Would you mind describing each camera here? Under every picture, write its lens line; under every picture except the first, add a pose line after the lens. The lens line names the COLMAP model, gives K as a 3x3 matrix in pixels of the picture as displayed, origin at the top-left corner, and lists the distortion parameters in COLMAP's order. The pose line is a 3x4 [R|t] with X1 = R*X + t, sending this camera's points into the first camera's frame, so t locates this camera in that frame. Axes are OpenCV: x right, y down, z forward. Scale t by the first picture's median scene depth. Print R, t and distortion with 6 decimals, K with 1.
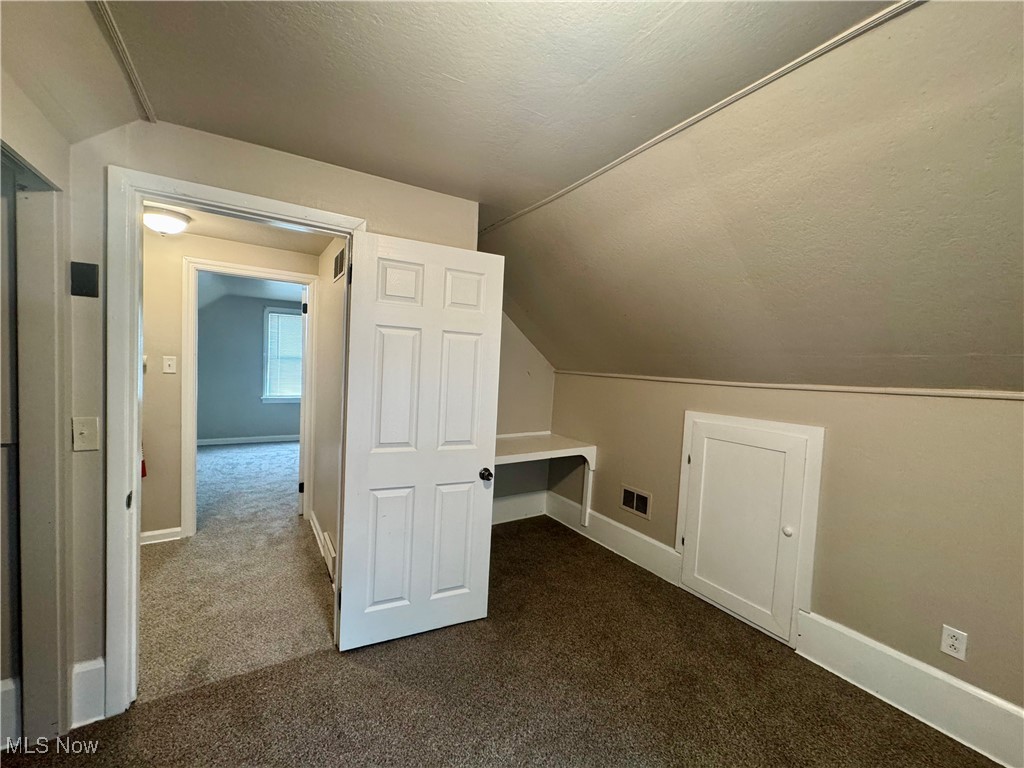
lens RADIAL K [[408.9, 0, 511.8], [0, 408.9, 388.0], [0, 0, 1]] dist [0.004146, -0.000091]
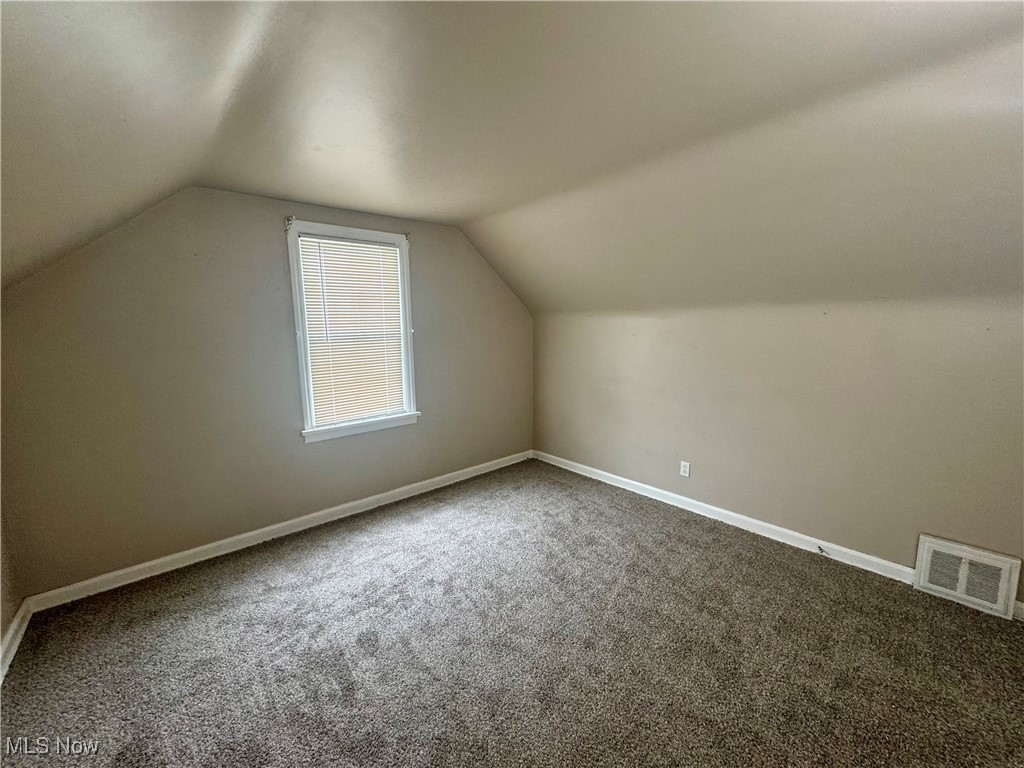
lens RADIAL K [[408.9, 0, 510.9], [0, 408.9, 381.7], [0, 0, 1]] dist [0.004146, -0.000091]
pose [[0.982437, -0.094867, 0.160682, -0.558764], [0.080251, 0.992224, 0.095142, -0.067996], [-0.168458, -0.080576, 0.982410, 0.649954]]
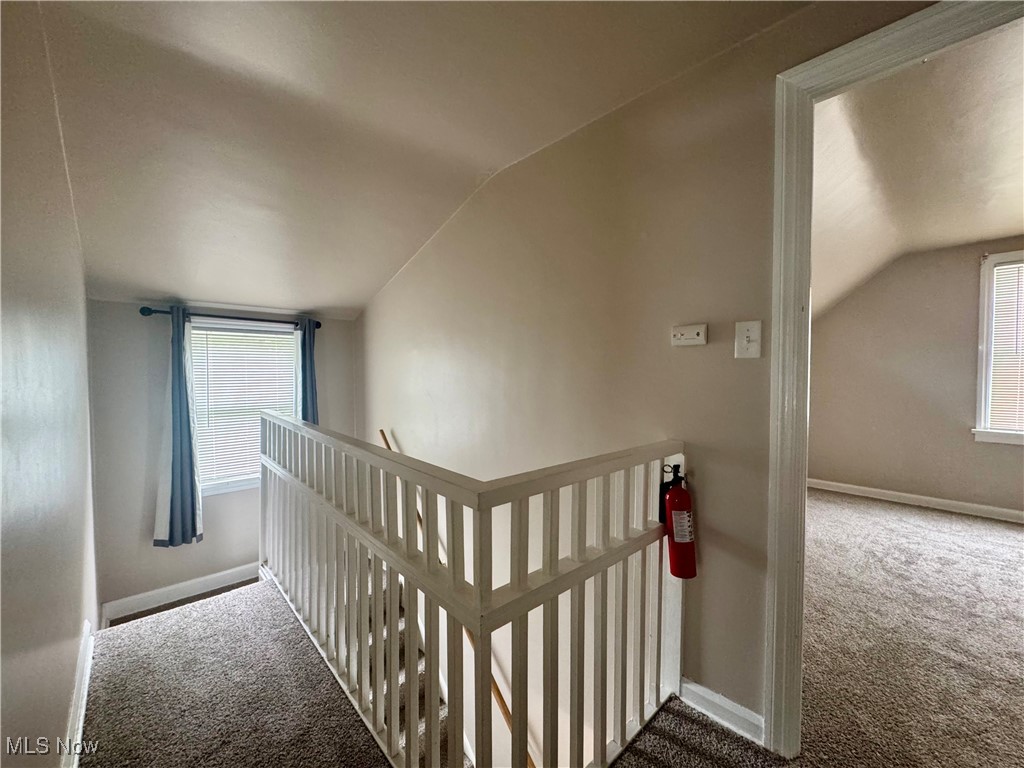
lens RADIAL K [[408.9, 0, 514.7], [0, 408.9, 382.4], [0, 0, 1]] dist [0.004146, -0.000091]
pose [[0.203593, -0.021843, -0.978812, -0.260658], [-0.046455, 0.998410, -0.031943, 0.008033], [0.977953, 0.051974, 0.202254, 0.384942]]
